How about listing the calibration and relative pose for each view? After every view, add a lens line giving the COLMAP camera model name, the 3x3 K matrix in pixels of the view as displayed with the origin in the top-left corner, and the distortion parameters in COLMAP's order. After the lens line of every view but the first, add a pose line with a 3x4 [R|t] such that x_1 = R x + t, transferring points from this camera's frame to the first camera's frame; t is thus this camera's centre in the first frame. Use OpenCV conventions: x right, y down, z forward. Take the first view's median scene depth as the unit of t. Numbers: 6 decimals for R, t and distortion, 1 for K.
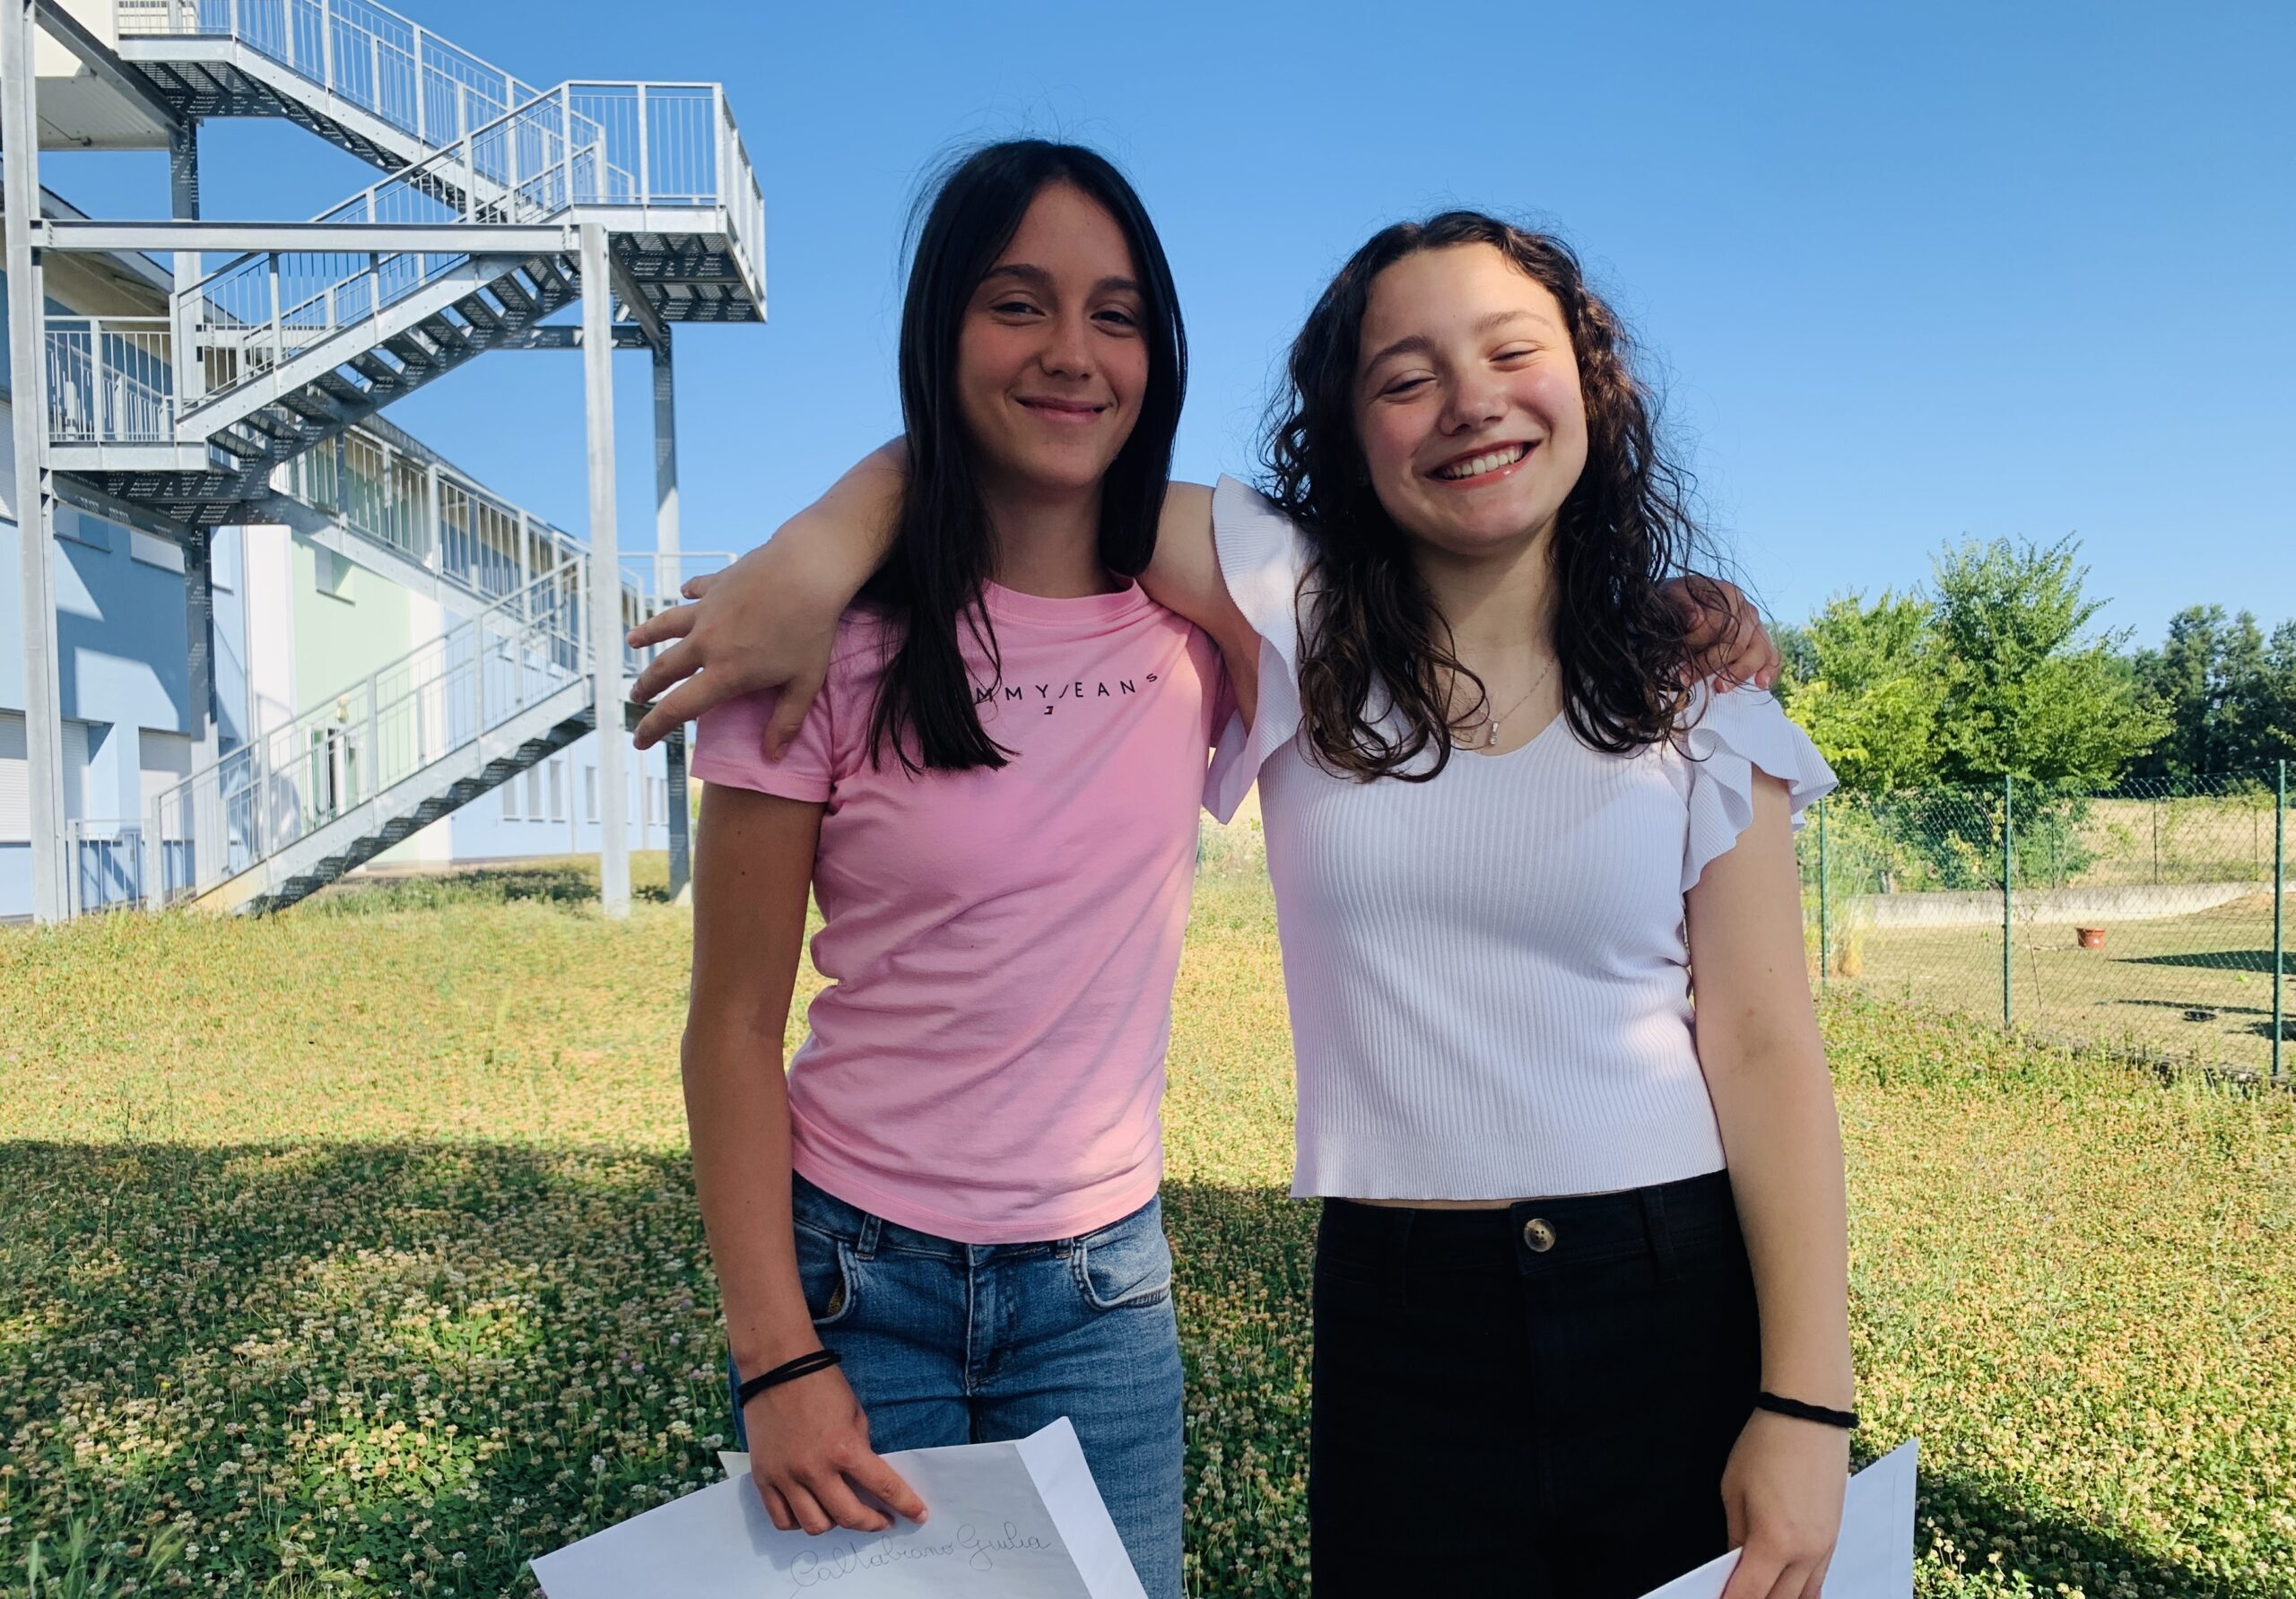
lens RADIAL K [[1784.5, 0, 1140.6], [0, 1784.5, 868.4], [0, 0, 1]] dist [0.001787, 0.010260]
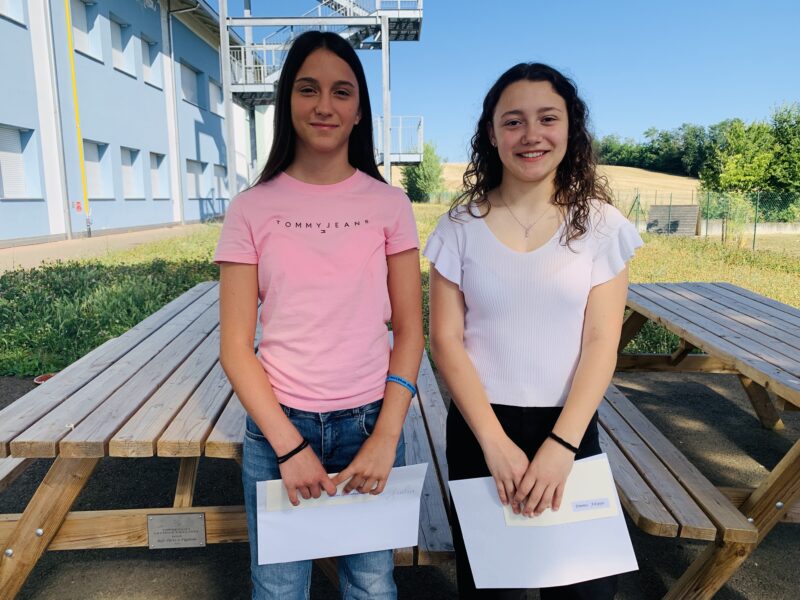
lens RADIAL K [[617.1, 0, 394.5], [0, 617.1, 295.3], [0, 0, 1]] dist [-0.004035, 0.003348]
pose [[0.996090, 0.027260, -0.084030, -0.162837], [-0.015383, 0.990190, 0.138876, -0.001189], [0.086992, -0.137041, 0.986738, -0.197969]]
